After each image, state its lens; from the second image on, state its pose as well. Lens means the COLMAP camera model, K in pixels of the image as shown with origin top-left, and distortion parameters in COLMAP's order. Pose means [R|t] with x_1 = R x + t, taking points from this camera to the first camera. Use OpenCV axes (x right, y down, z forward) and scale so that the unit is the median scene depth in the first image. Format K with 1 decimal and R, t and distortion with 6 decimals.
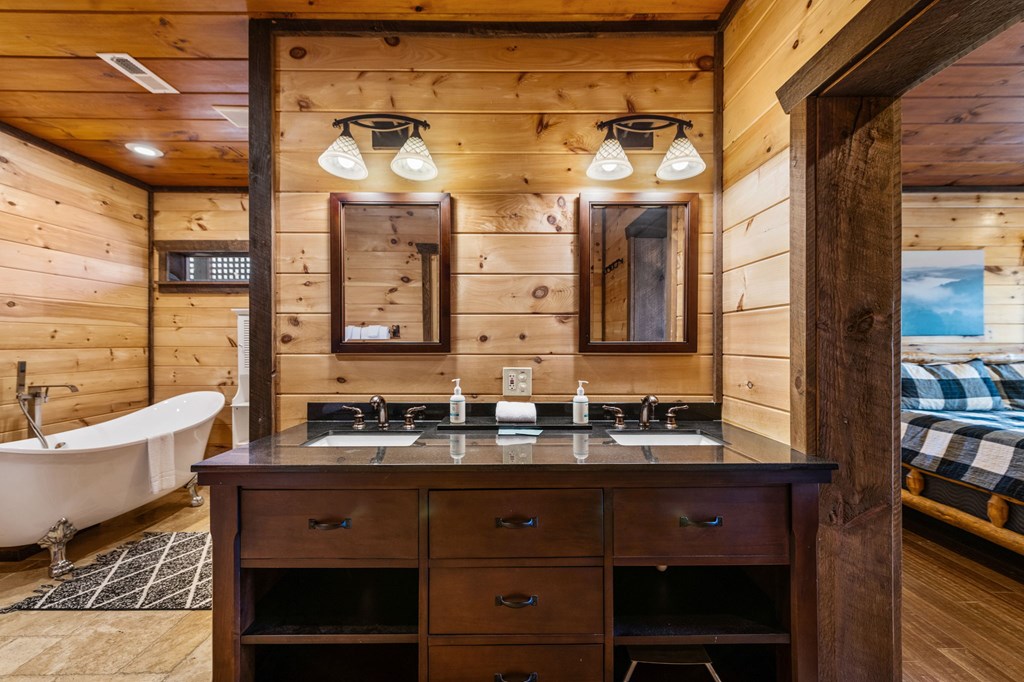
lens RADIAL K [[400.4, 0, 519.4], [0, 400.4, 342.7], [0, 0, 1]] dist [0.001438, -0.000755]
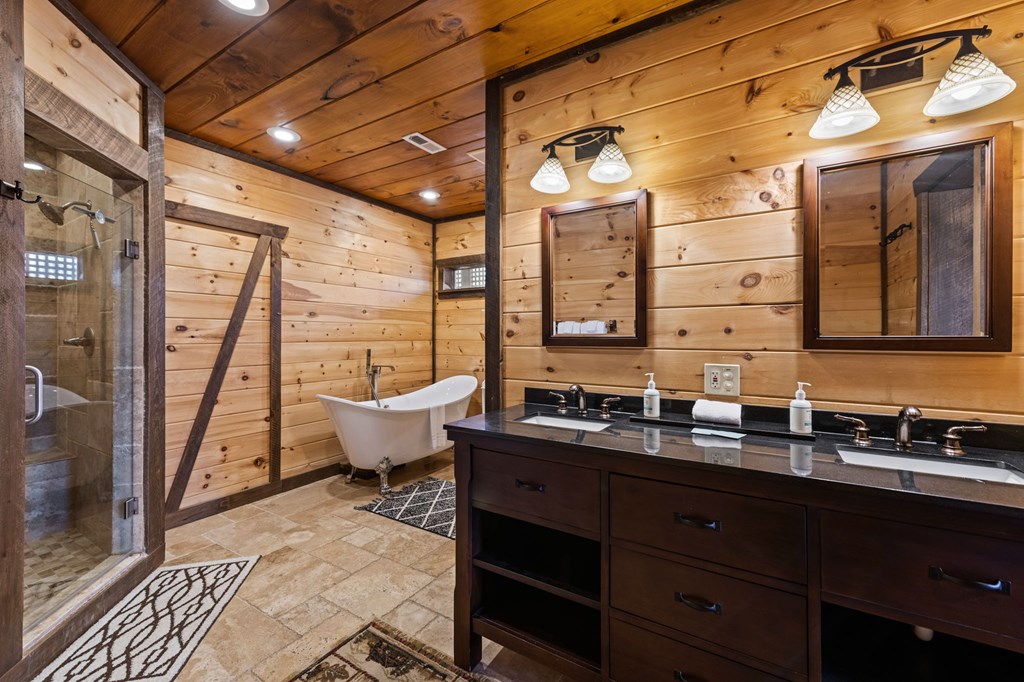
lens RADIAL K [[415.9, 0, 517.0], [0, 415.9, 335.2], [0, 0, 1]] dist [0.000601, -0.000808]
pose [[0.848165, -0.001126, -0.529731, 0.094361], [-0.001544, 0.999988, -0.004597, 0.000685], [0.529730, 0.004717, 0.848153, -0.053783]]
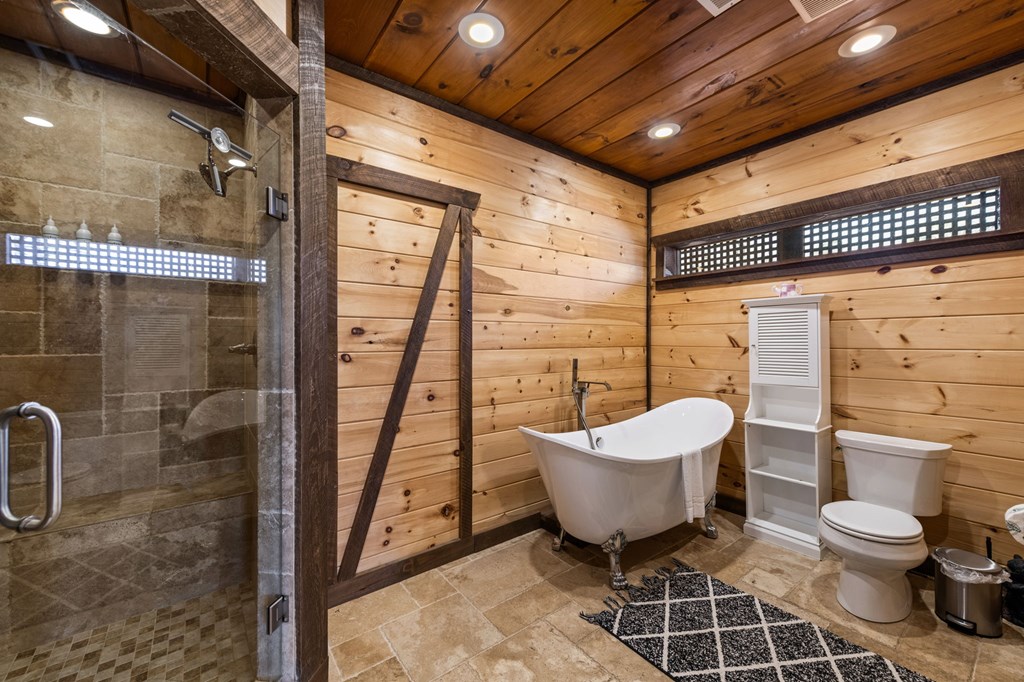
lens RADIAL K [[408.1, 0, 512.0], [0, 408.1, 341.0], [0, 0, 1]] dist [0.001744, -0.000473]
pose [[0.591054, -0.000266, -0.806632, -0.604385], [-0.000848, 0.999999, -0.000951, -0.001856], [0.806631, 0.001246, 0.591054, 0.266023]]
